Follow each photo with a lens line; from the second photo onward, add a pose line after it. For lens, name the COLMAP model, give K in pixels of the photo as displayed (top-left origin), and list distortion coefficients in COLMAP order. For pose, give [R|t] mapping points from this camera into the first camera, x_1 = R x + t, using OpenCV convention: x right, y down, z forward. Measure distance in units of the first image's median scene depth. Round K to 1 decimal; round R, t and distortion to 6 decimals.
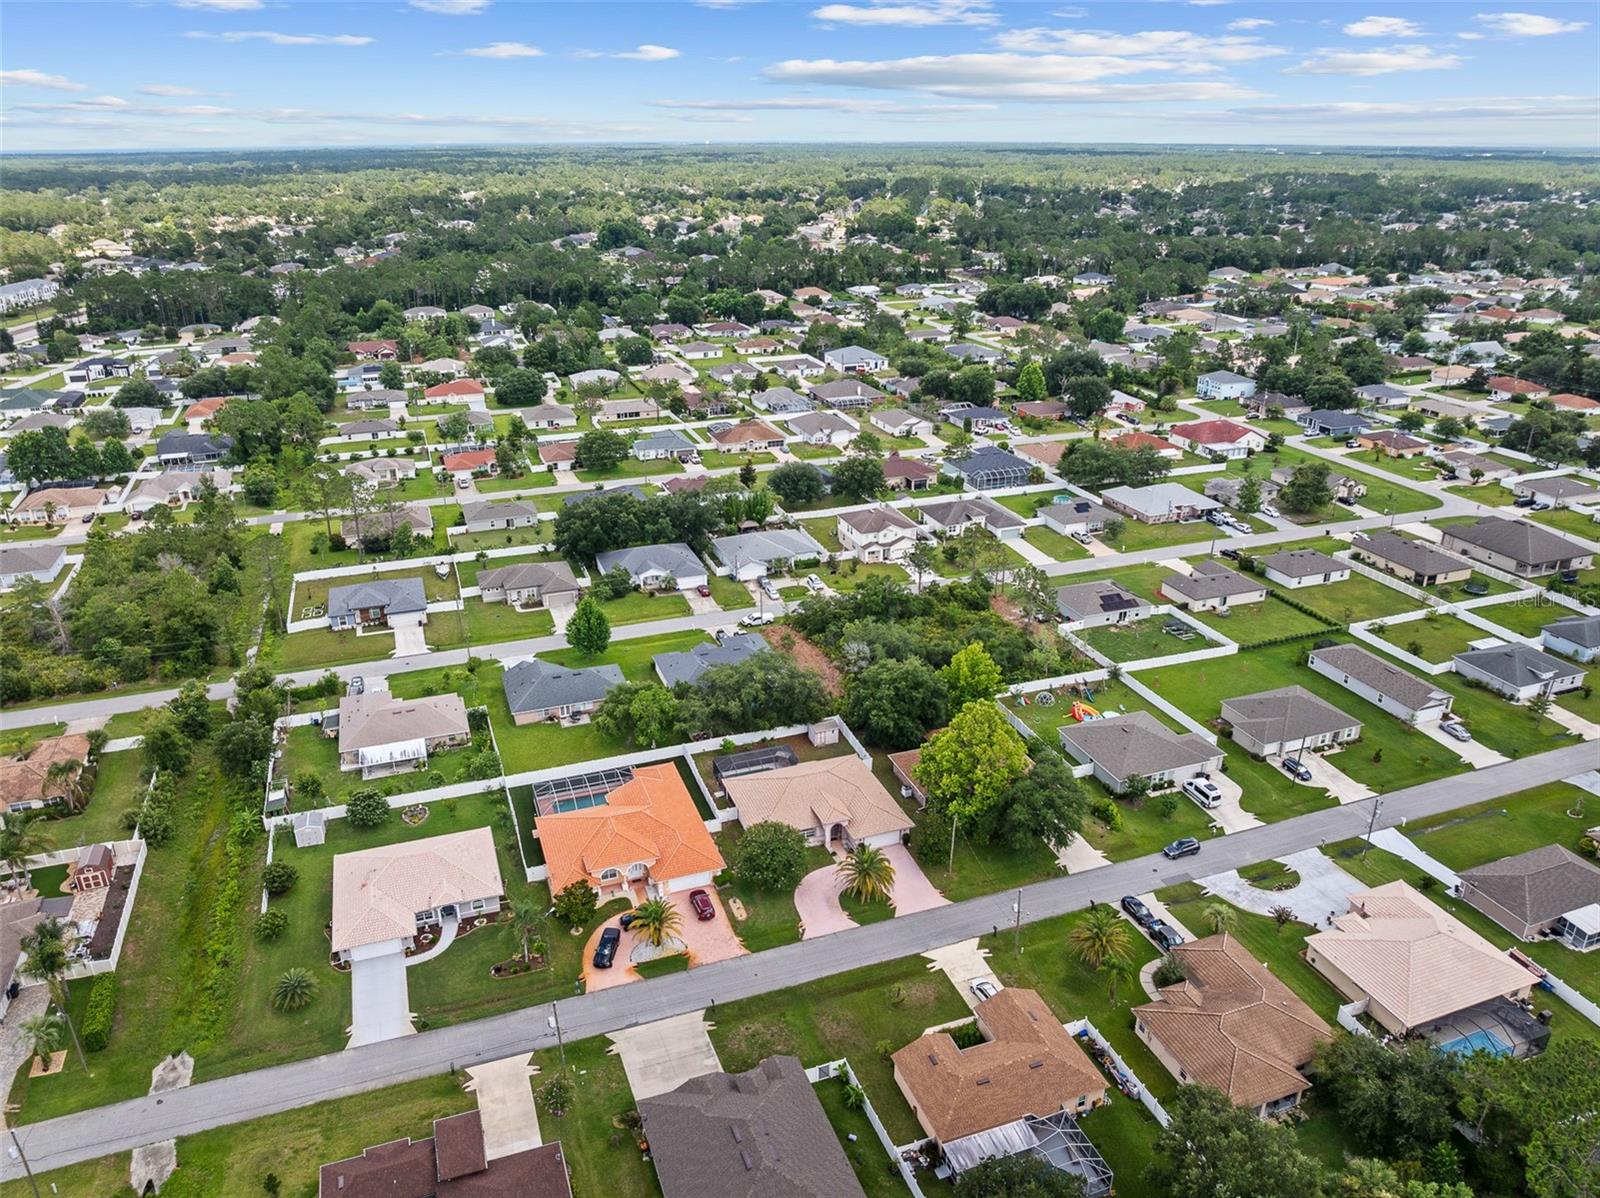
lens RADIAL K [[1116.4, 0, 800.2], [0, 1116.4, 610.1], [0, 0, 1]] dist [-0.033620, -0.002532]
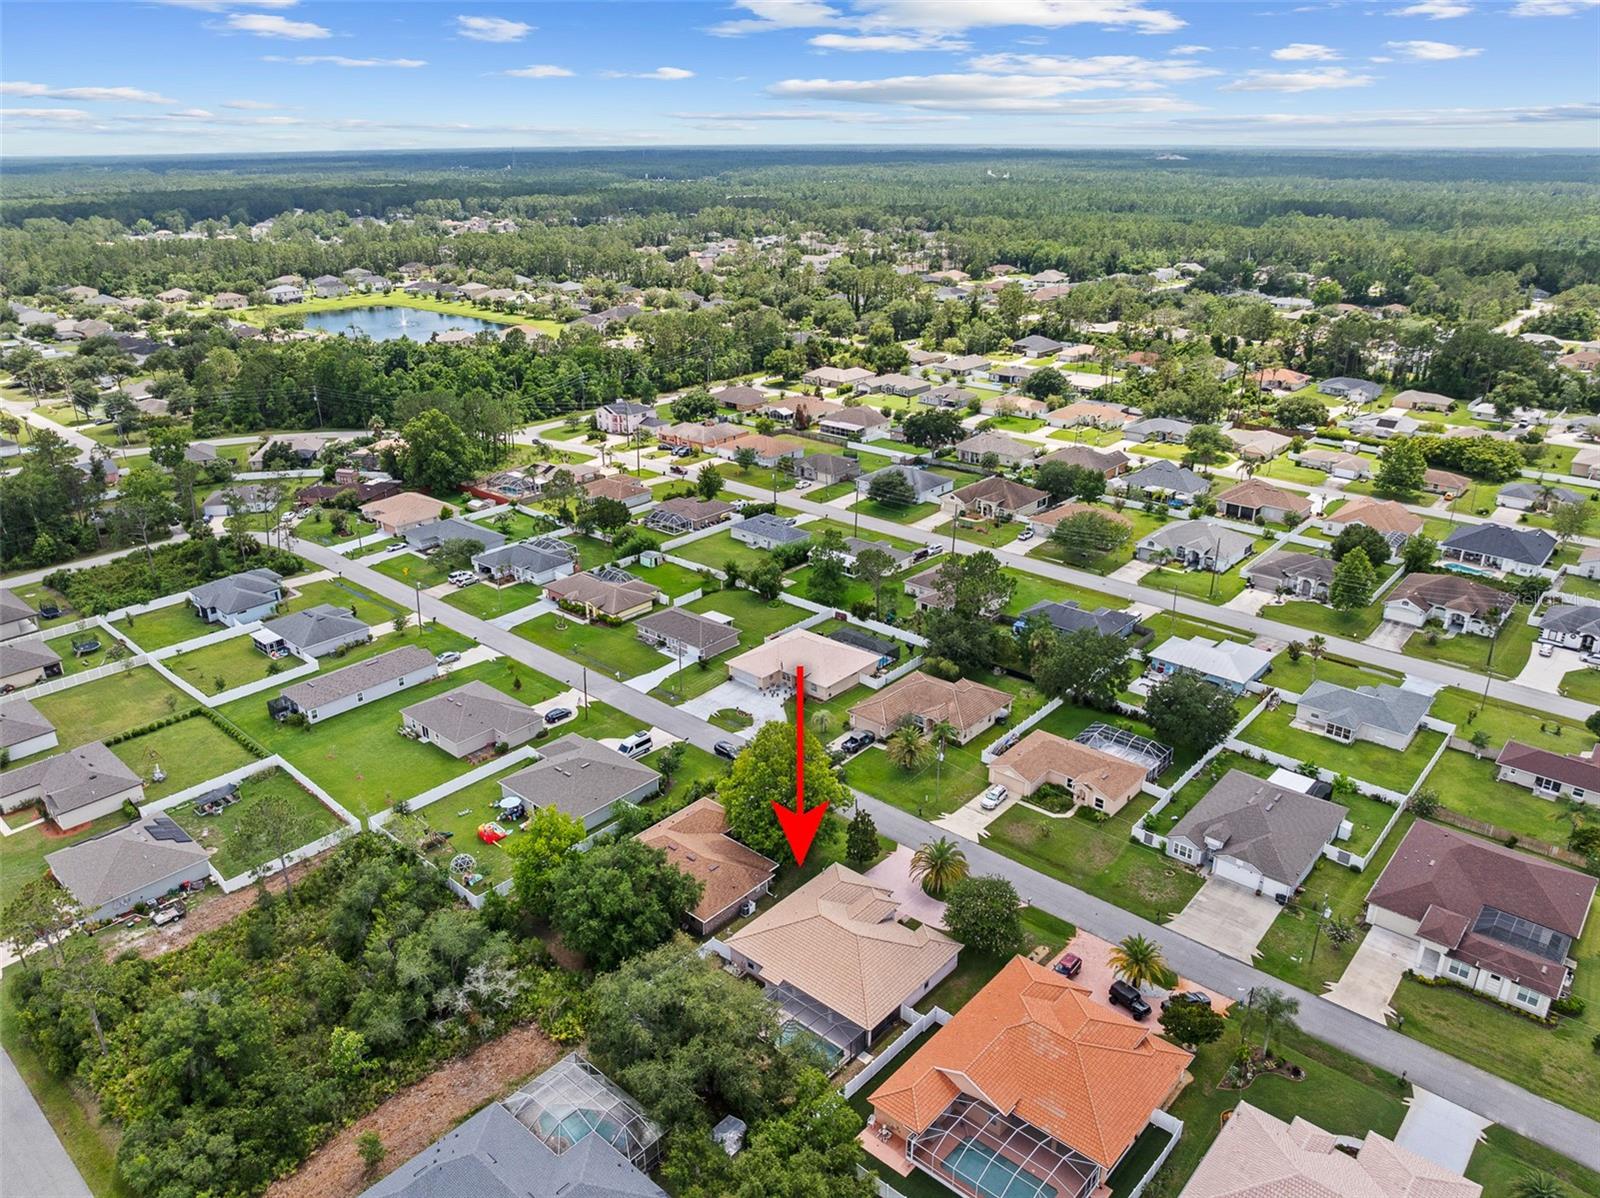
lens RADIAL K [[1120.4, 0, 800.0], [0, 1120.4, 599.0], [0, 0, 1]] dist [-0.034023, -0.006481]
pose [[-0.474162, -0.331062, 0.815824, -0.456058], [0.352052, 0.778017, 0.520335, -0.378531], [-0.806988, 0.533936, -0.252355, 0.903922]]
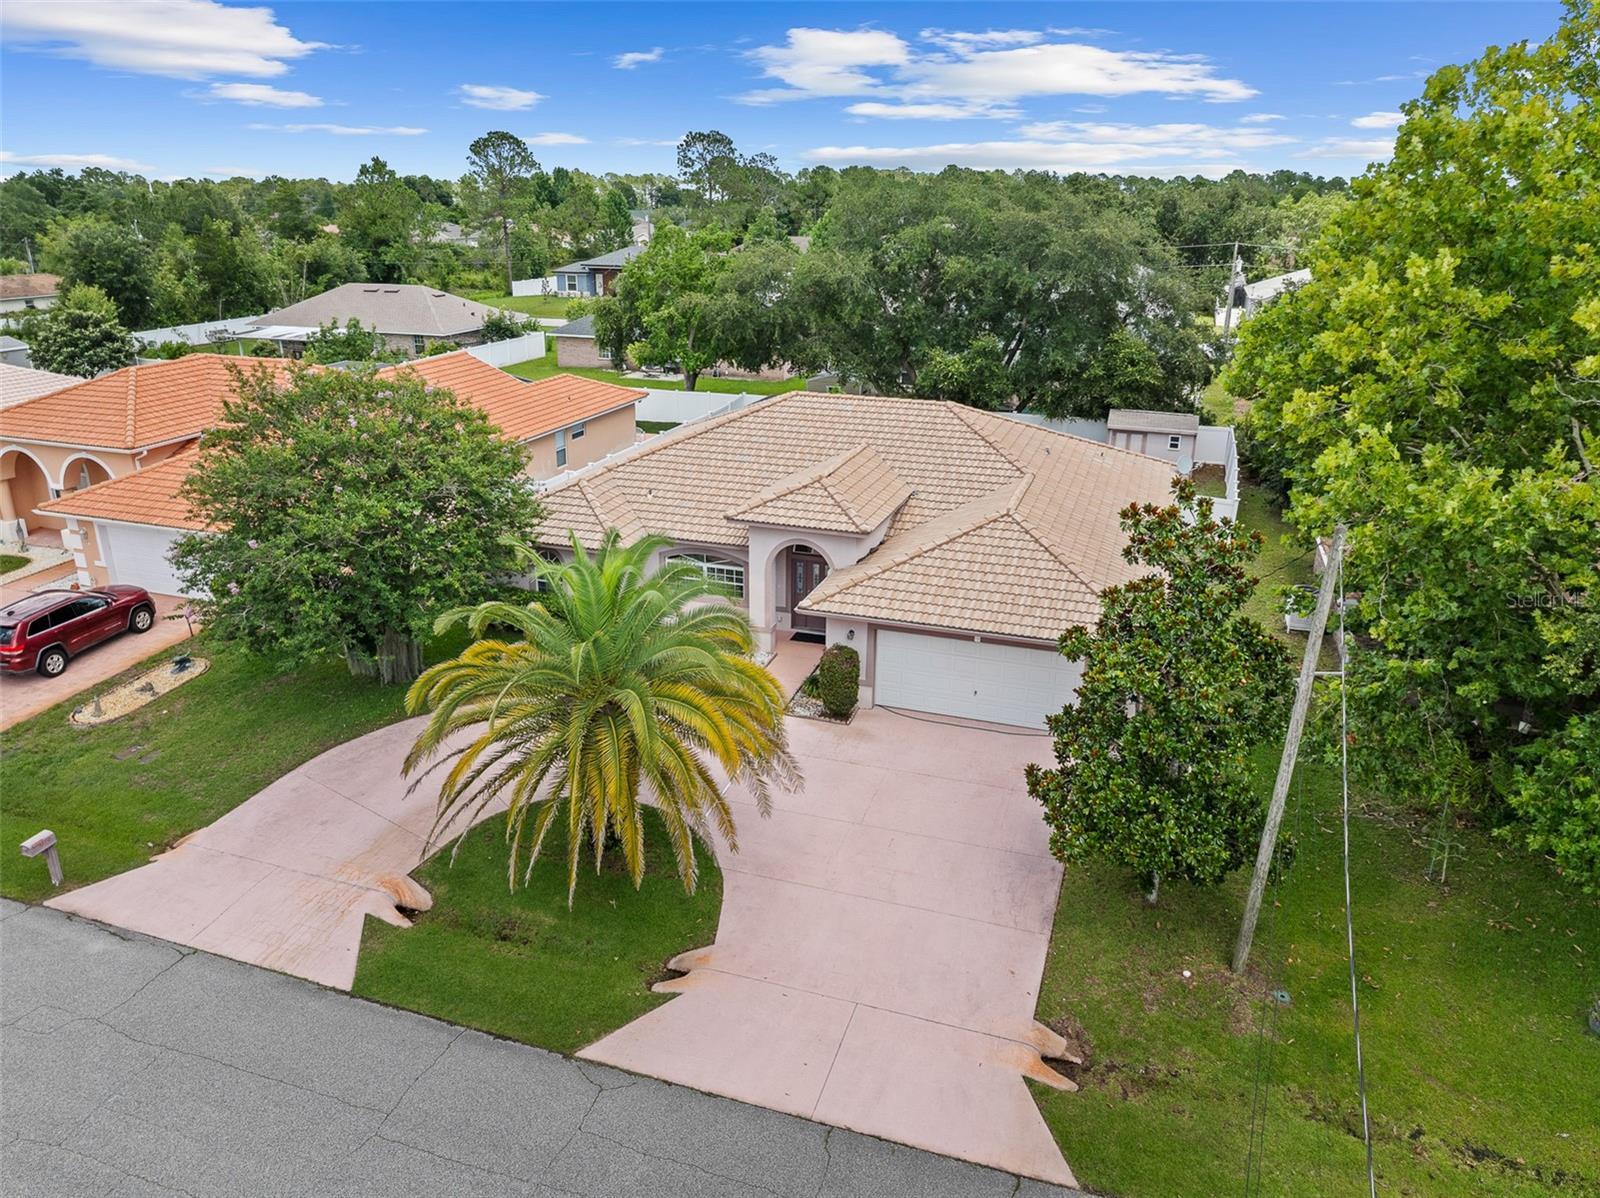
lens RADIAL K [[1123.6, 0, 800.0], [0, 1123.6, 599.0], [0, 0, 1]] dist [-0.055334, 0.026505]
pose [[0.777682, 0.220789, -0.588612, 0.125638], [-0.255310, 0.966530, 0.025228, 0.154622], [0.574481, 0.130659, 0.808022, 0.654538]]
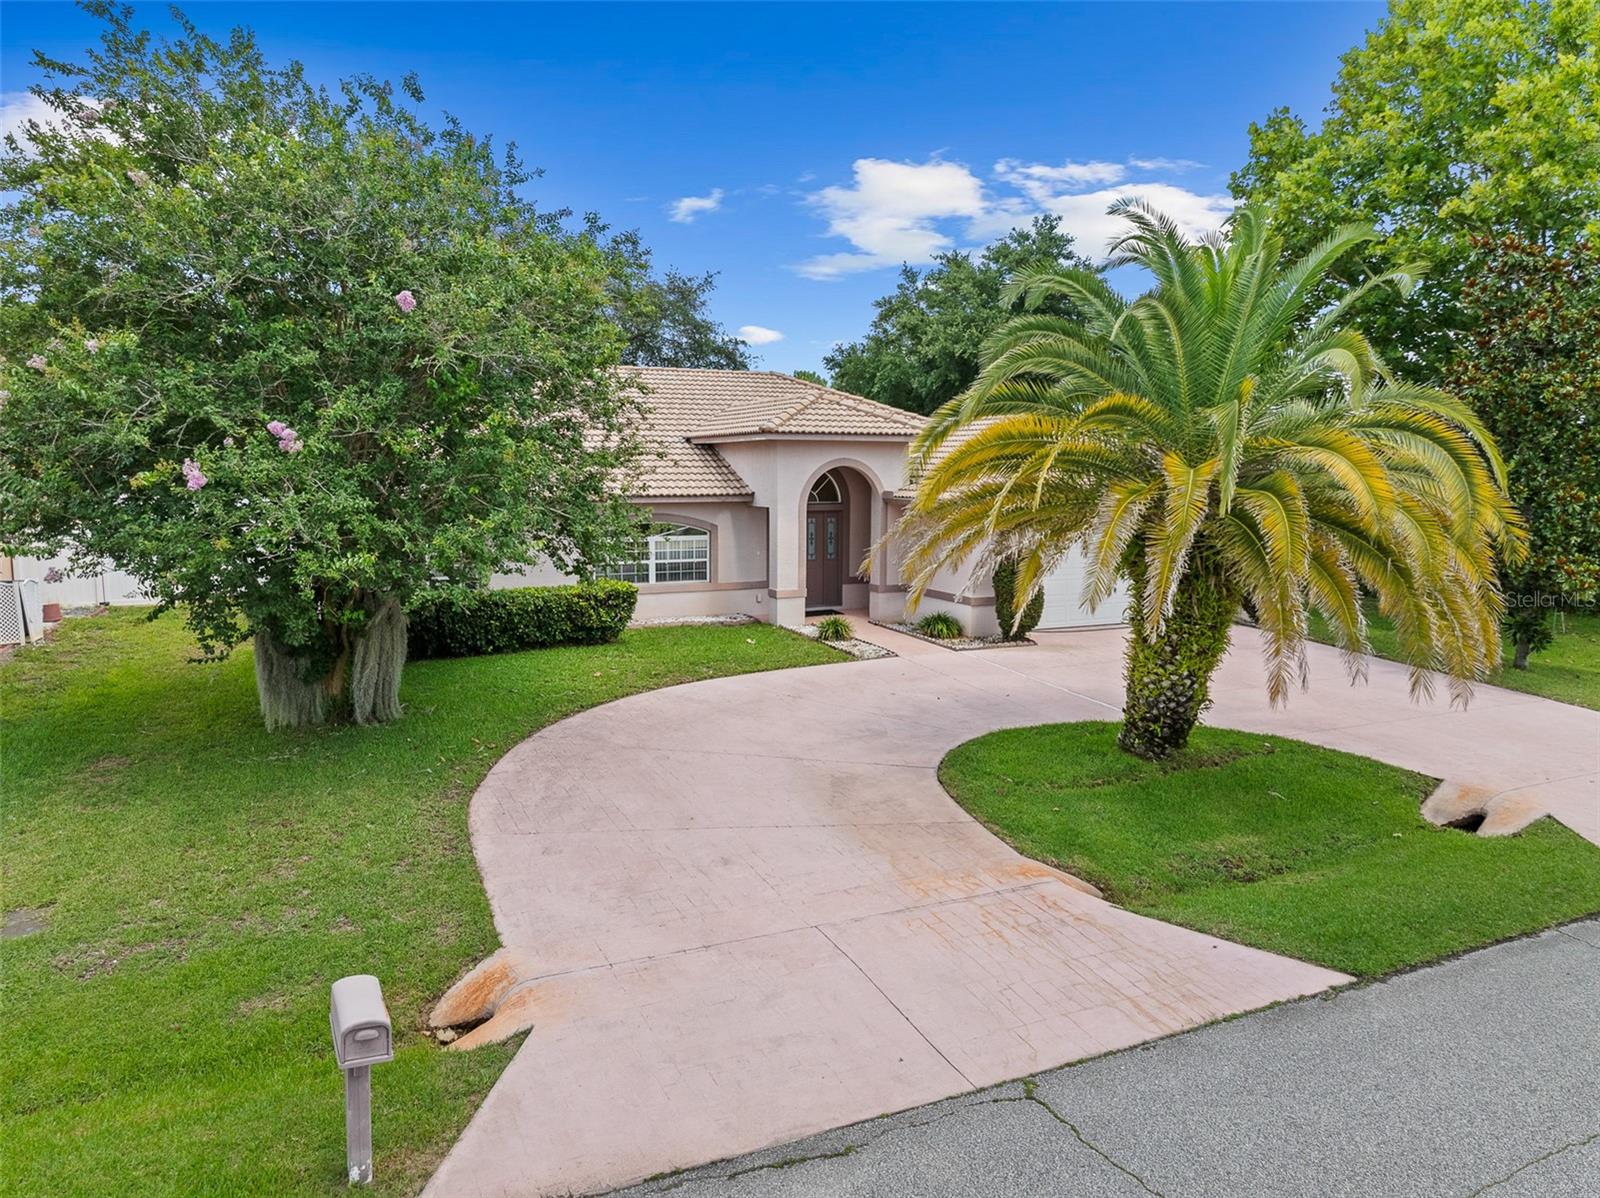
lens RADIAL K [[1120.4, 0, 800.0], [0, 1120.4, 599.0], [0, 0, 1]] dist [-0.034023, -0.006481]
pose [[0.996612, -0.002398, 0.082215, 0.010360], [0.024887, 0.961508, -0.273647, 0.200484], [-0.078394, 0.274766, 0.958310, 0.669692]]
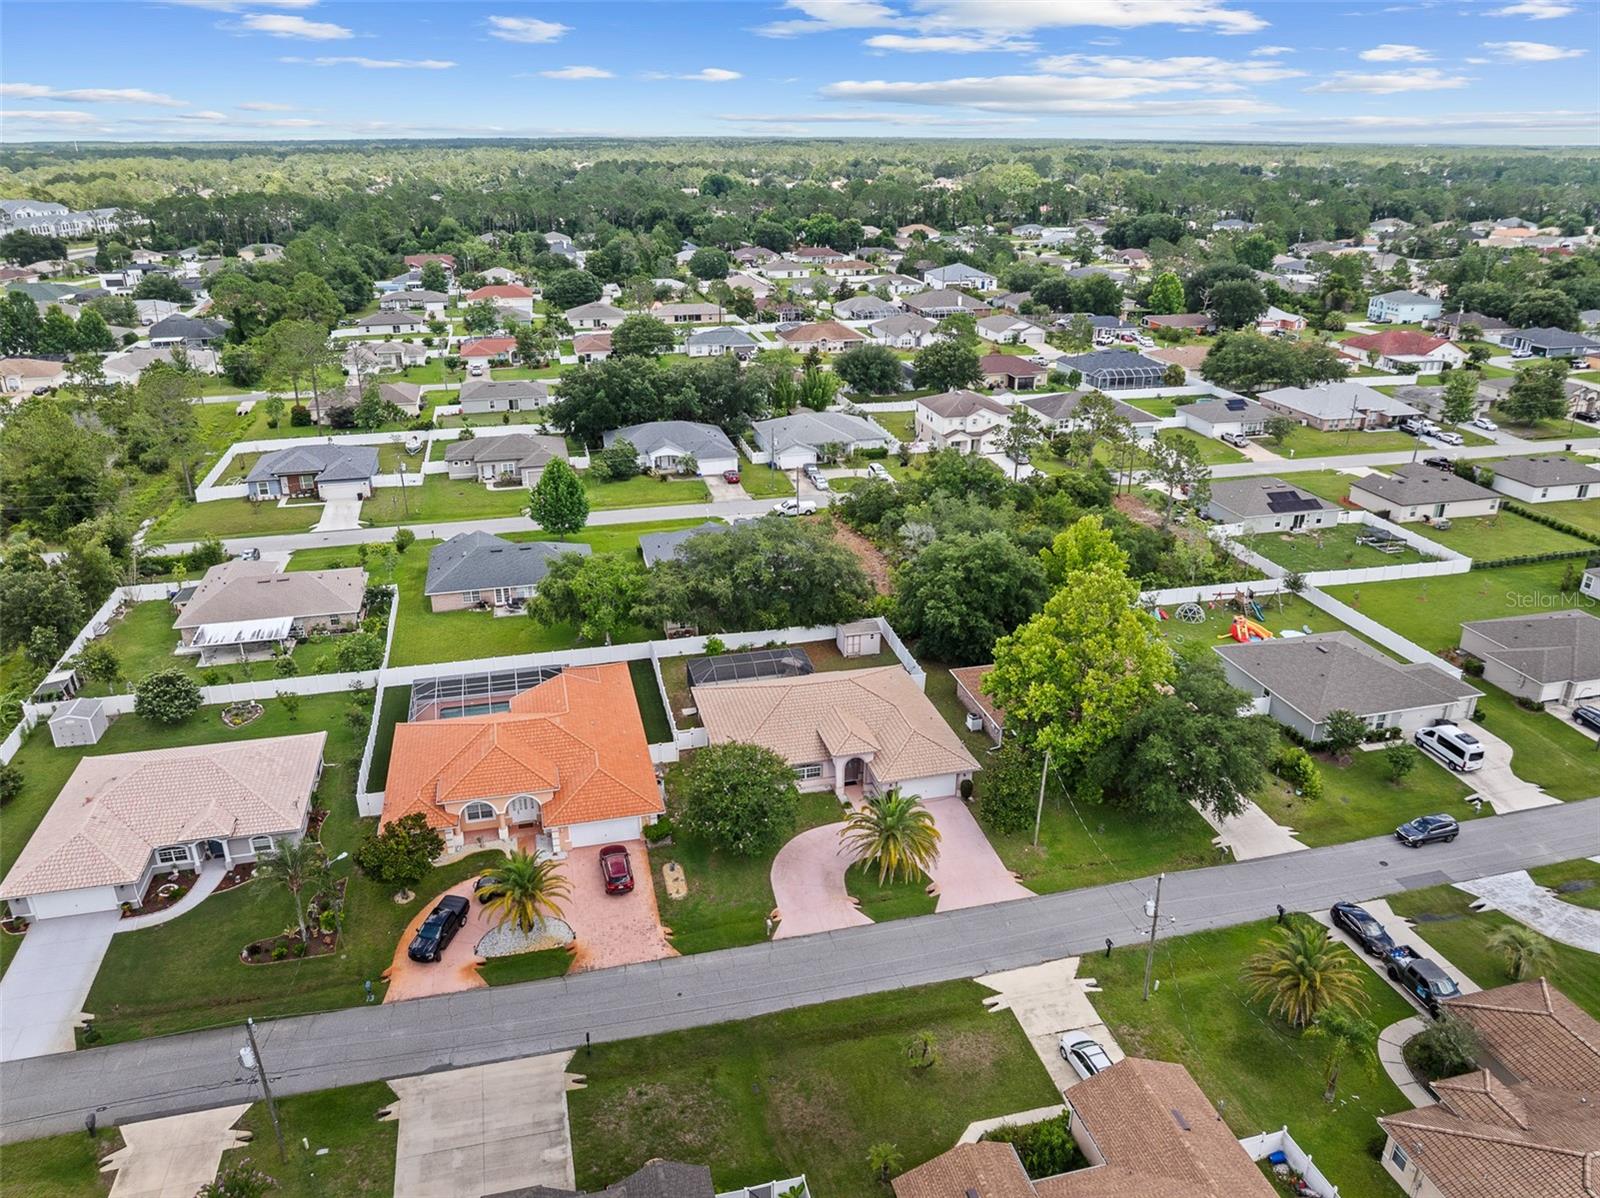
lens RADIAL K [[1123.6, 0, 800.0], [0, 1123.6, 599.0], [0, 0, 1]] dist [-0.055334, 0.026505]
pose [[0.994607, 0.043328, -0.094228, 0.045286], [-0.044092, 0.999009, -0.006031, 0.085187], [0.093873, 0.010154, 0.995532, 0.293644]]
